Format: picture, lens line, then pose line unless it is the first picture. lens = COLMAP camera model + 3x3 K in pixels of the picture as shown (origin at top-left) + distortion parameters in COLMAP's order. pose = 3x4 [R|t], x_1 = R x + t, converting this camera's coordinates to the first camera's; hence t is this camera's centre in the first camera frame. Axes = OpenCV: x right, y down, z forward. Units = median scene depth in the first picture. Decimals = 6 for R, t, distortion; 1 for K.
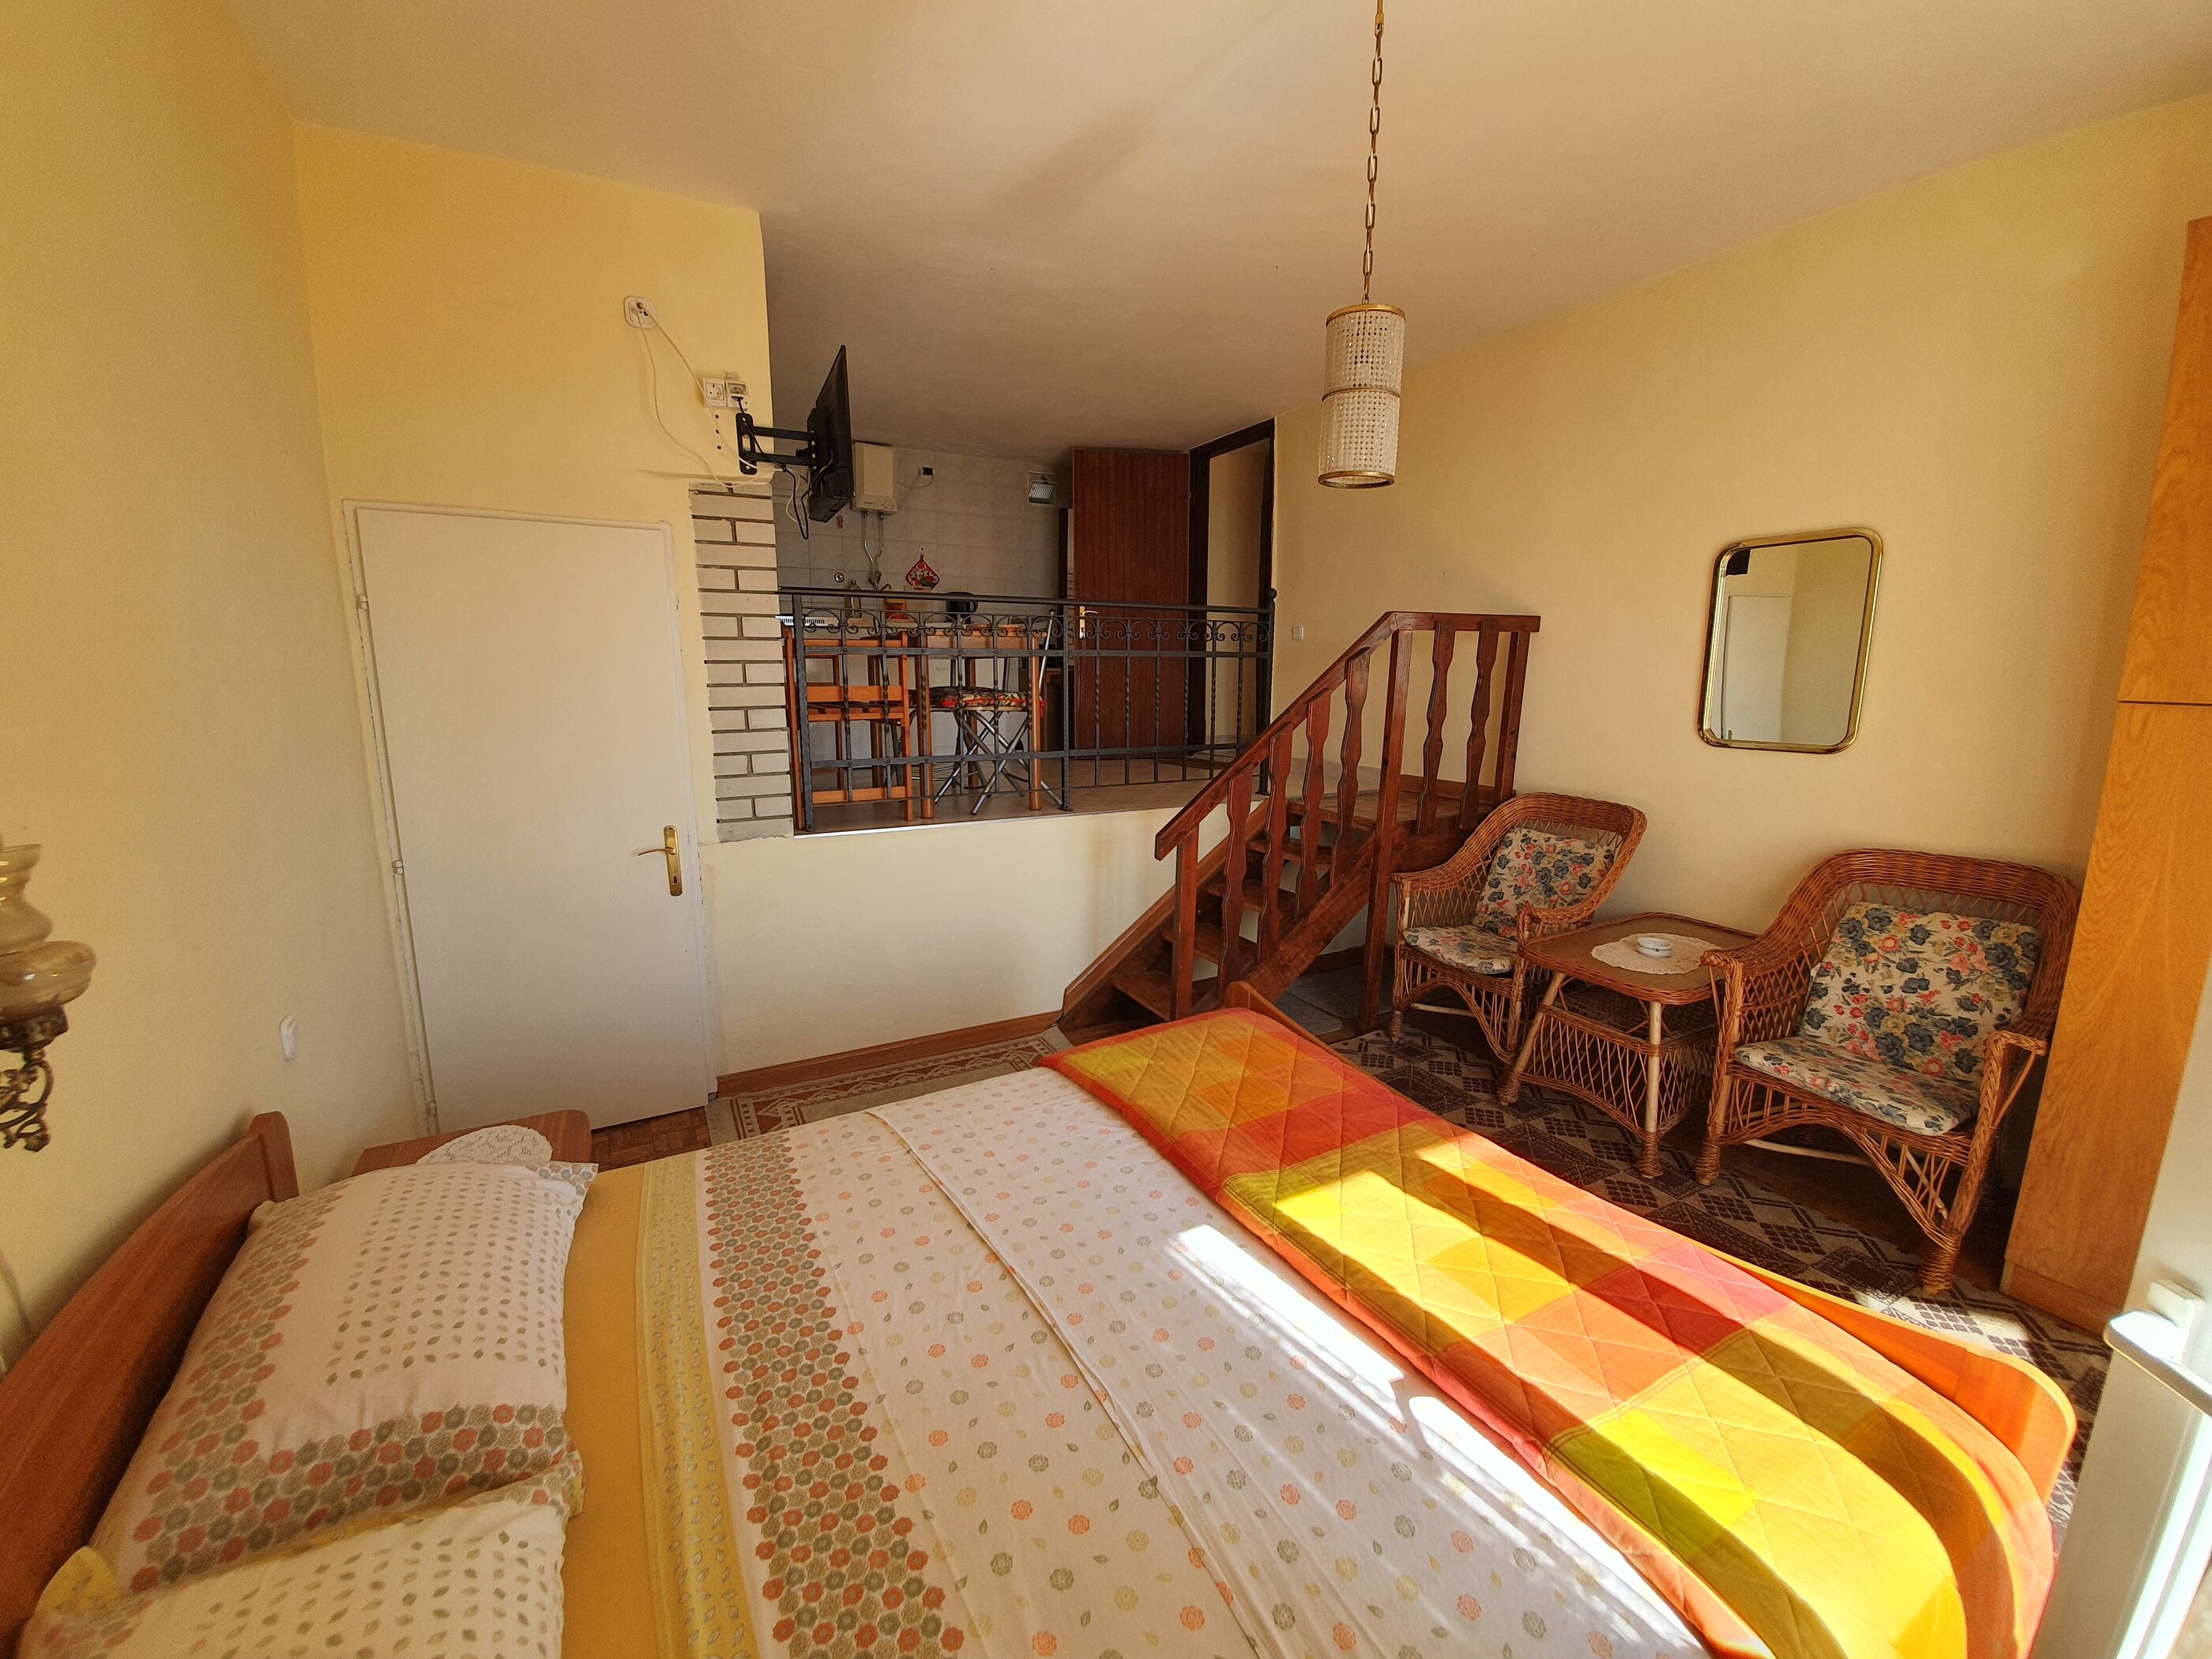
lens RADIAL K [[878.7, 0, 1109.3], [0, 878.7, 841.0], [0, 0, 1]] dist [0.000027, -0.008022]
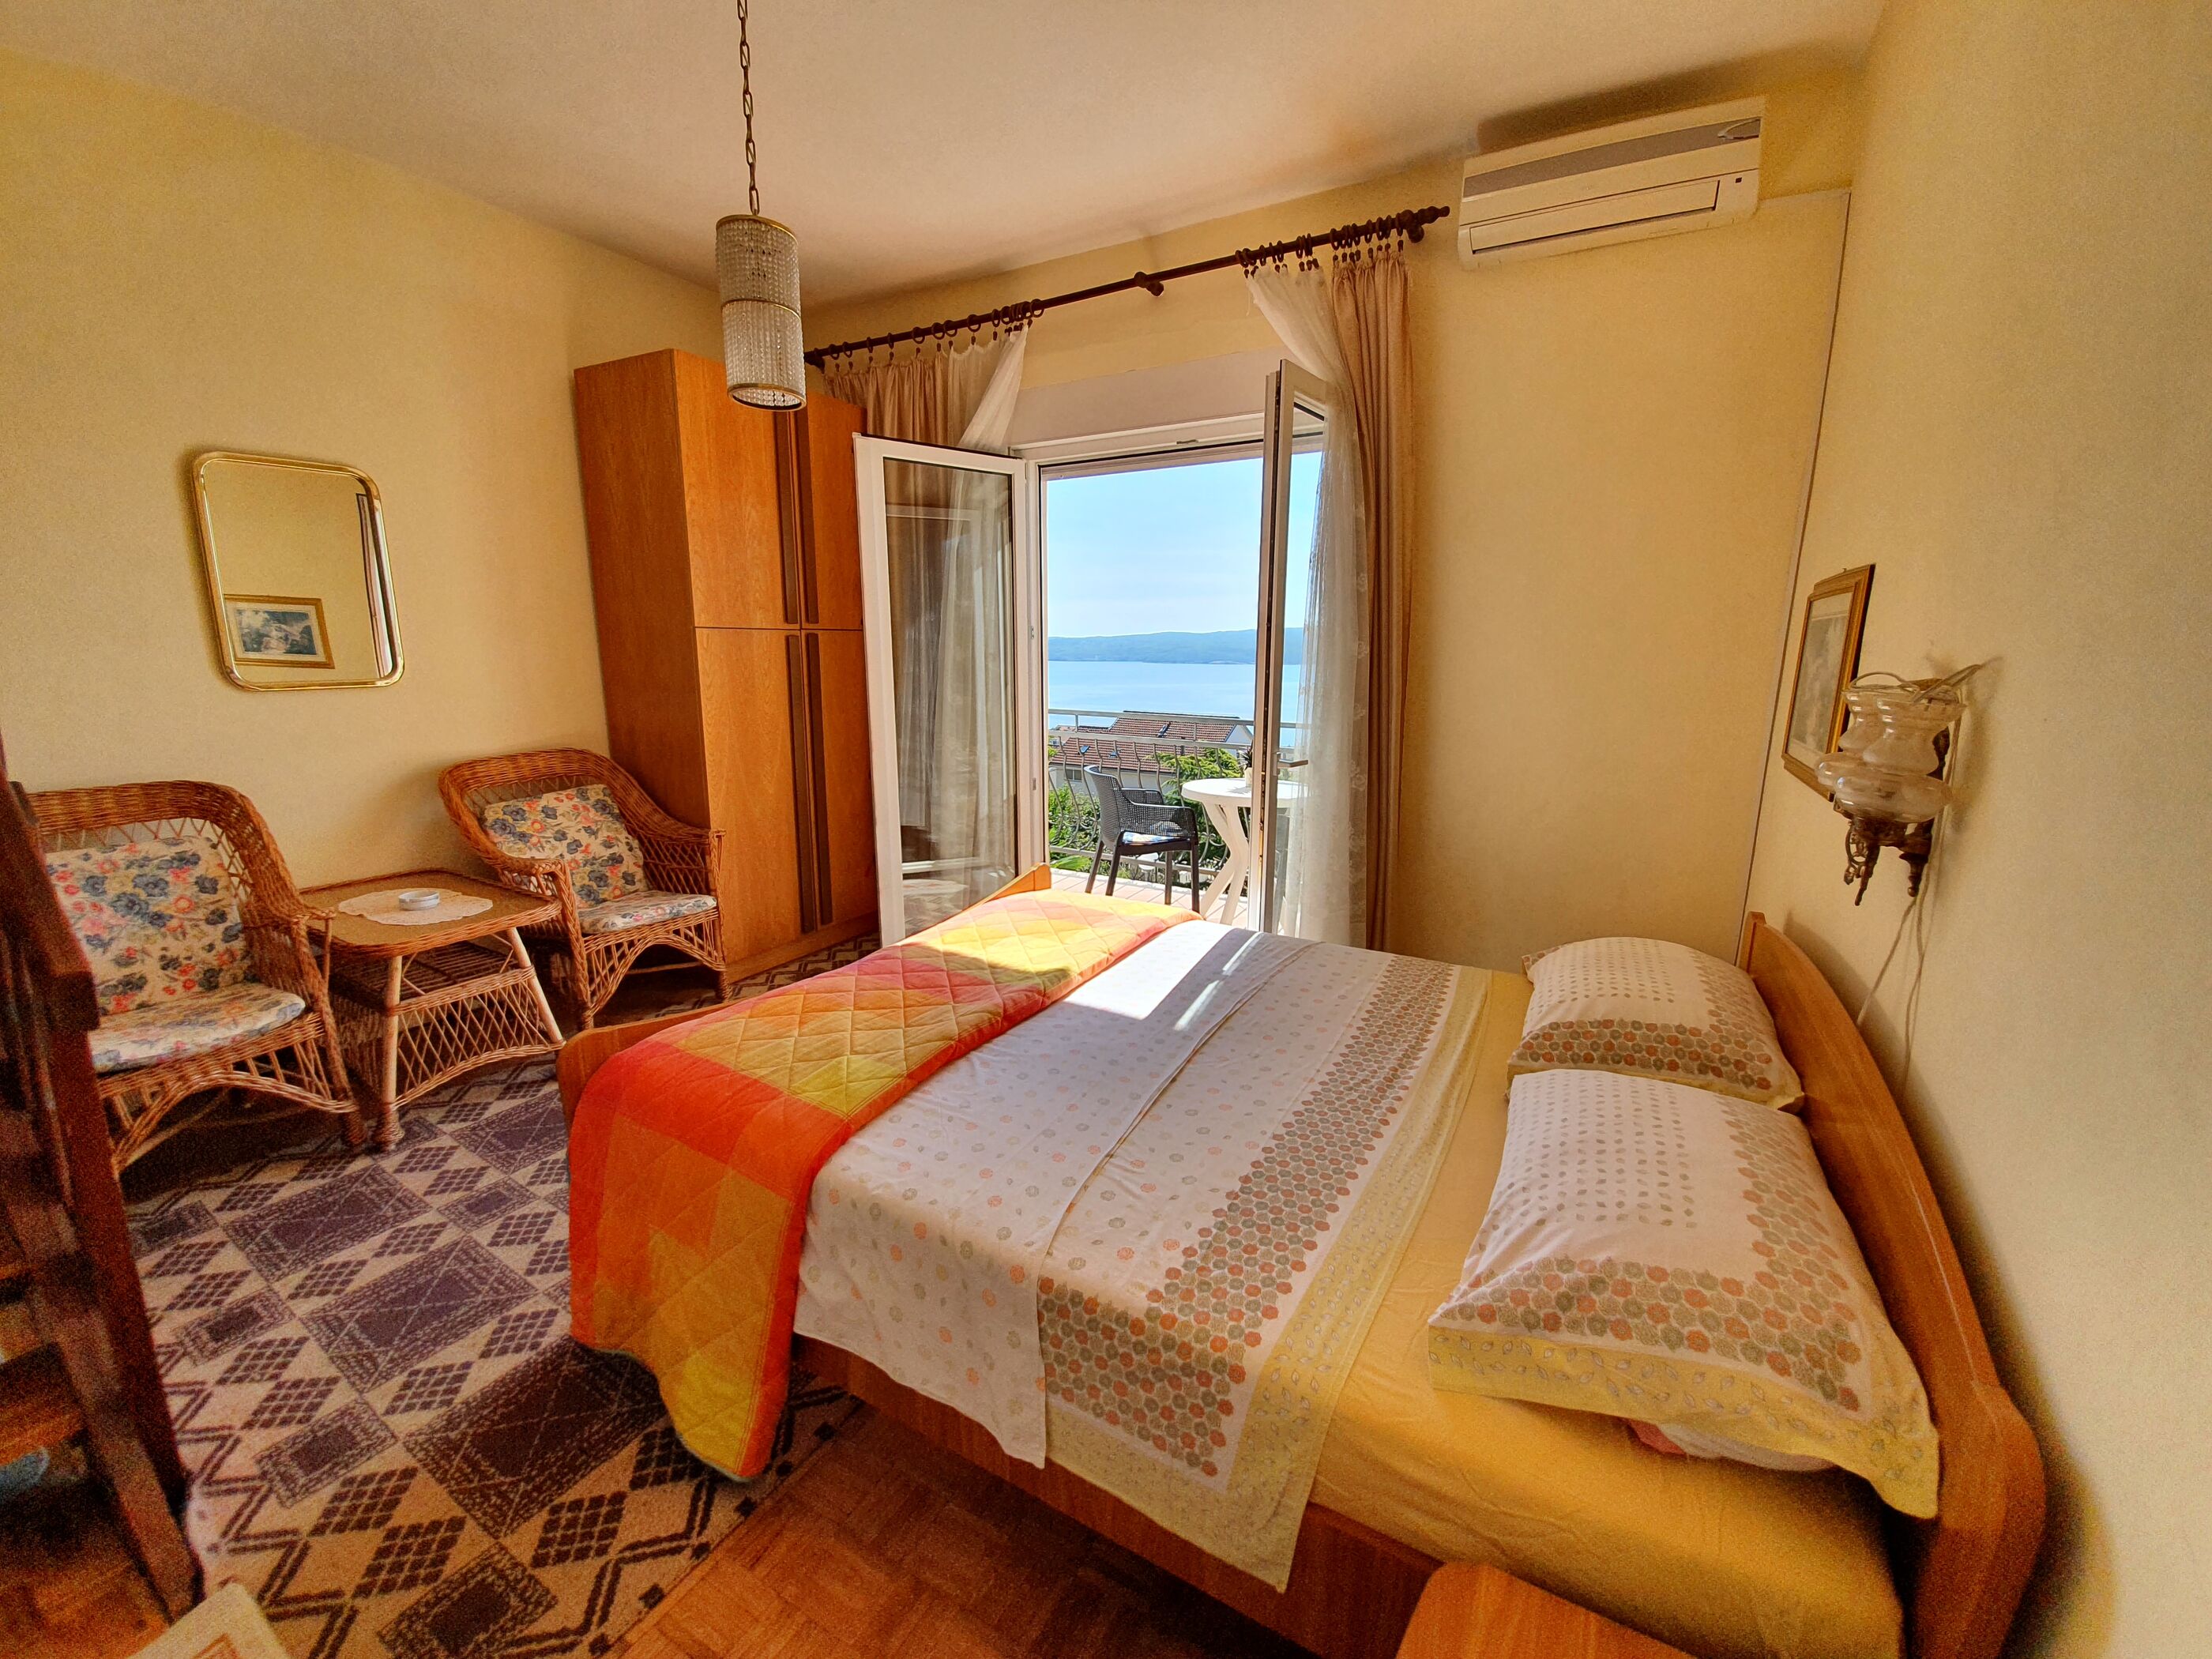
lens RADIAL K [[907.5, 0, 1106.0], [0, 907.5, 829.5], [0, 0, 1]] dist [-0.000365, -0.009208]
pose [[-0.525236, -0.180078, 0.831685, -0.621838], [0.150499, 0.942288, 0.299072, -0.144191], [-0.837542, 0.282251, -0.467821, 0.909868]]
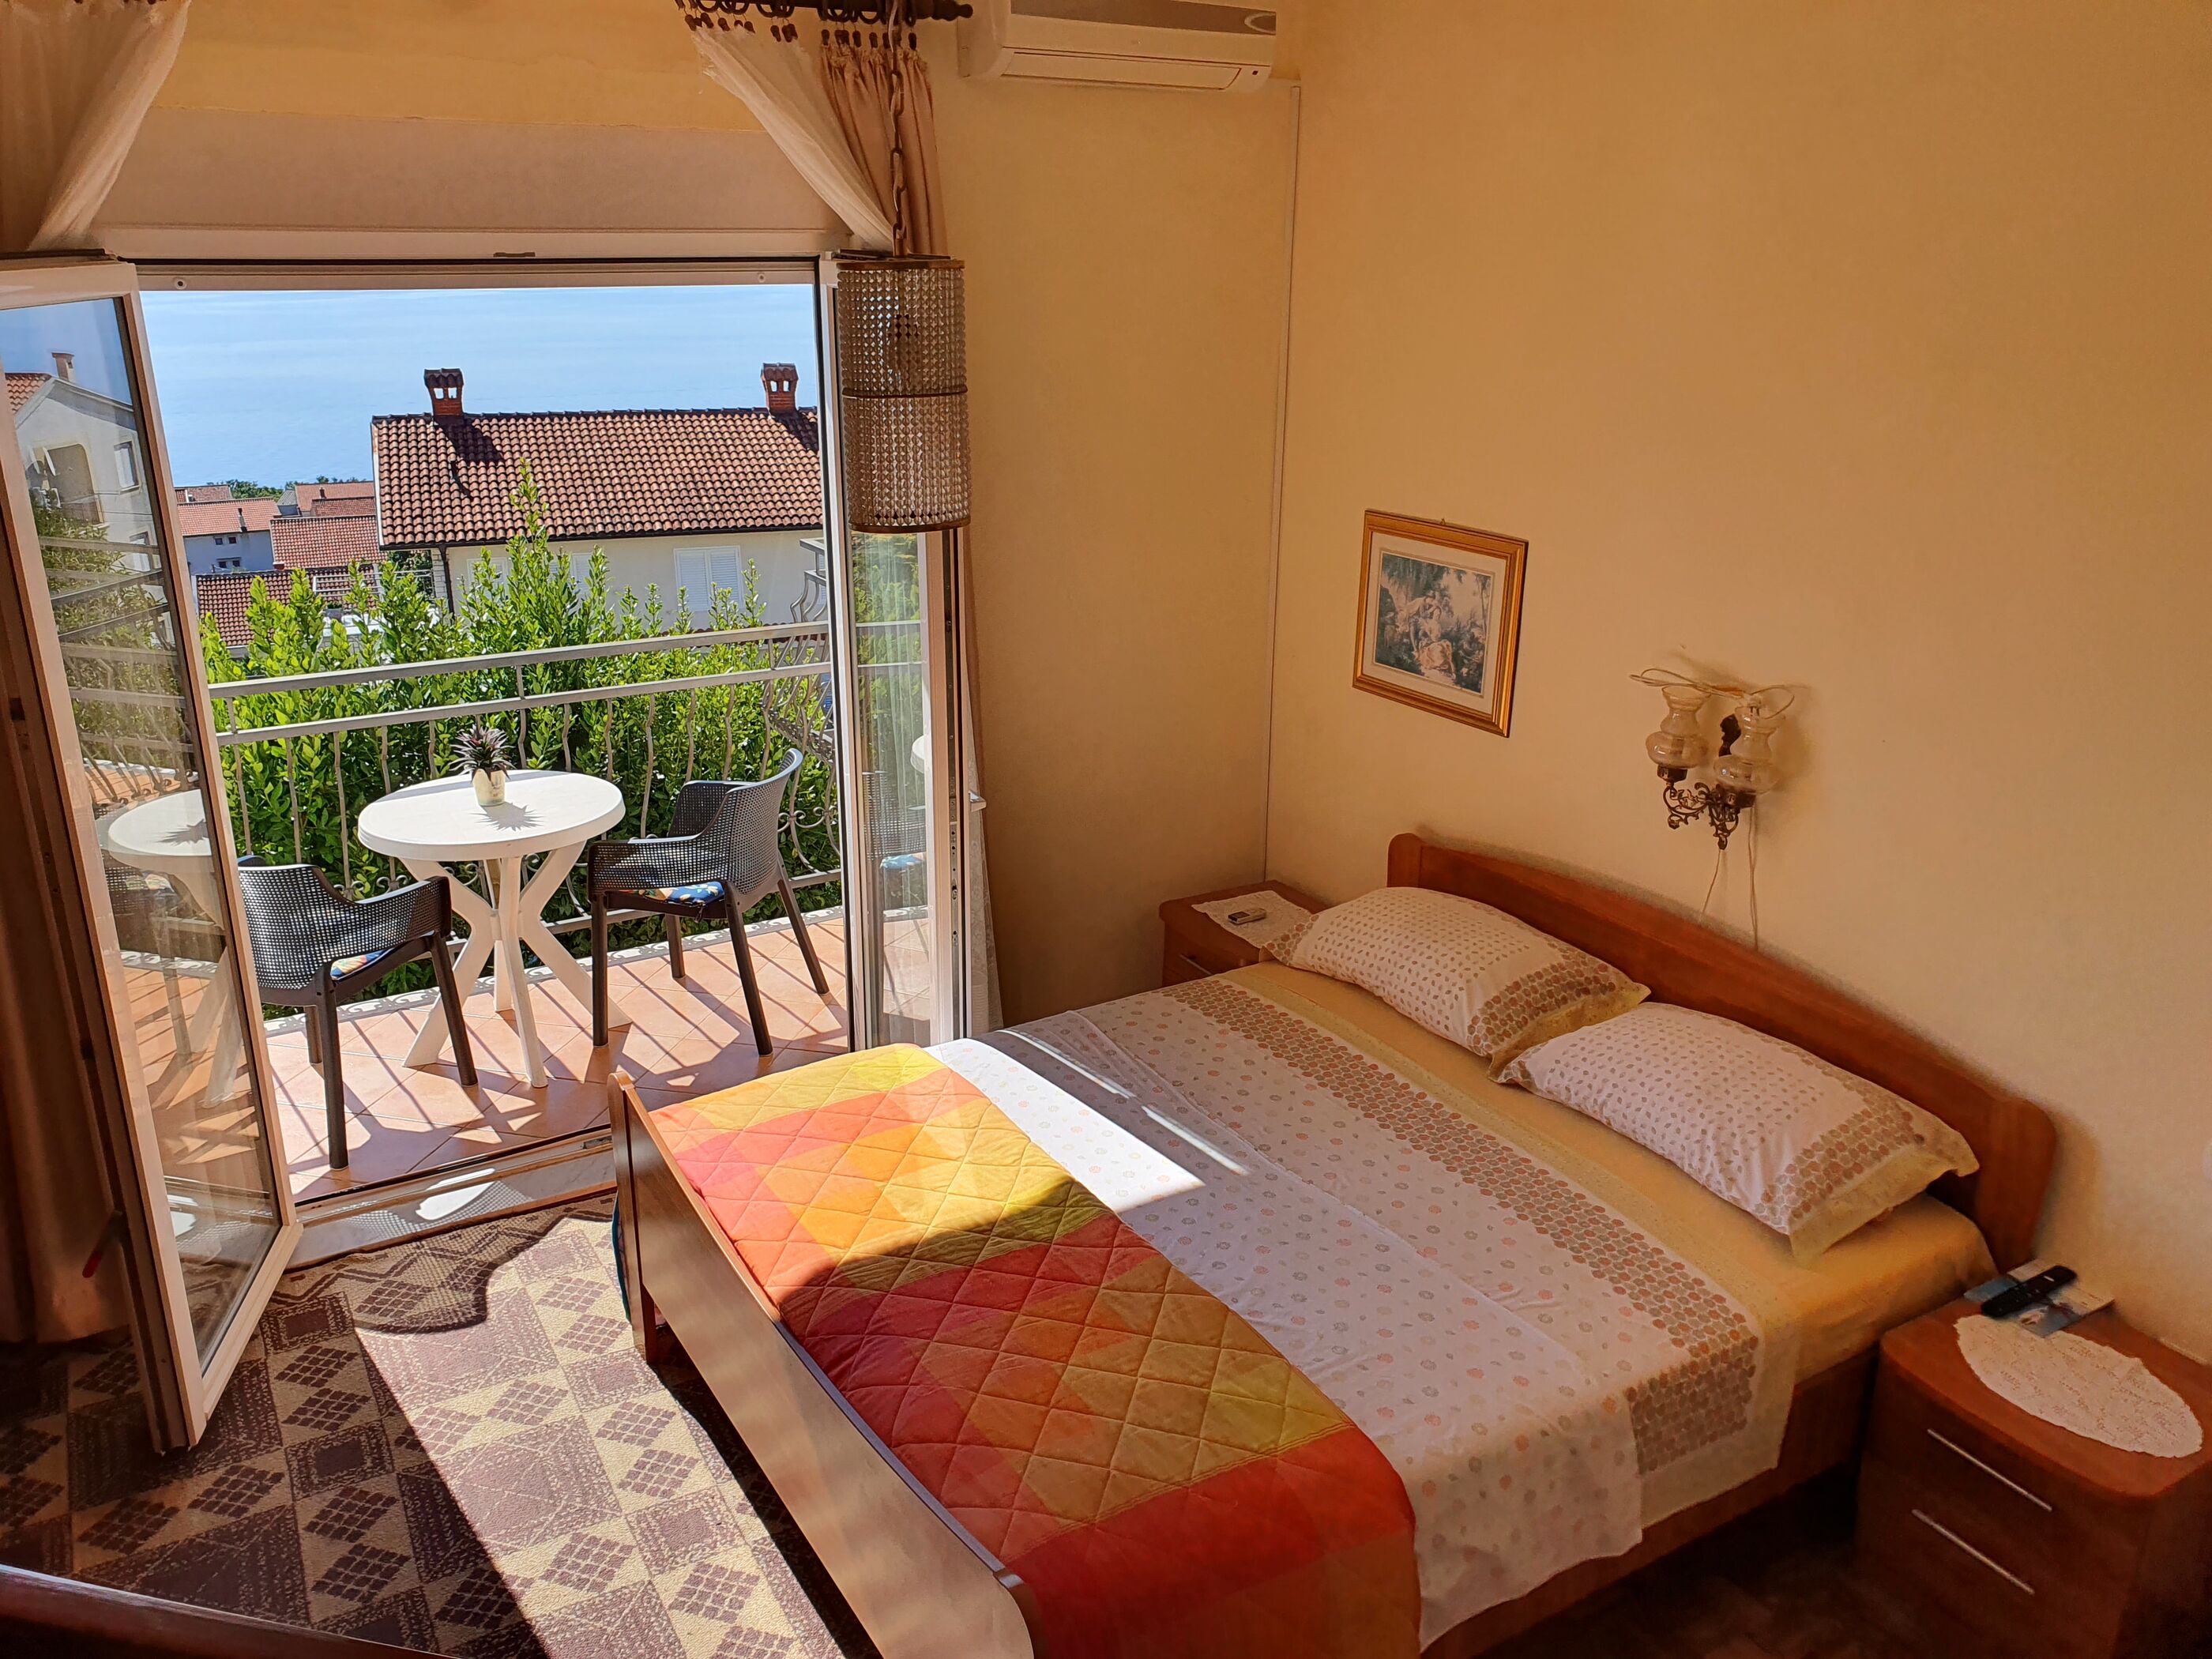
lens RADIAL K [[1724.1, 0, 1106.0], [0, 1724.1, 829.5], [0, 0, 1]] dist [0.006425, -0.006289]
pose [[-0.997977, 0.000250, -0.063578, 0.195241], [-0.031484, 0.866825, 0.497617, -0.602046], [0.055235, 0.498612, -0.865064, 1.530366]]
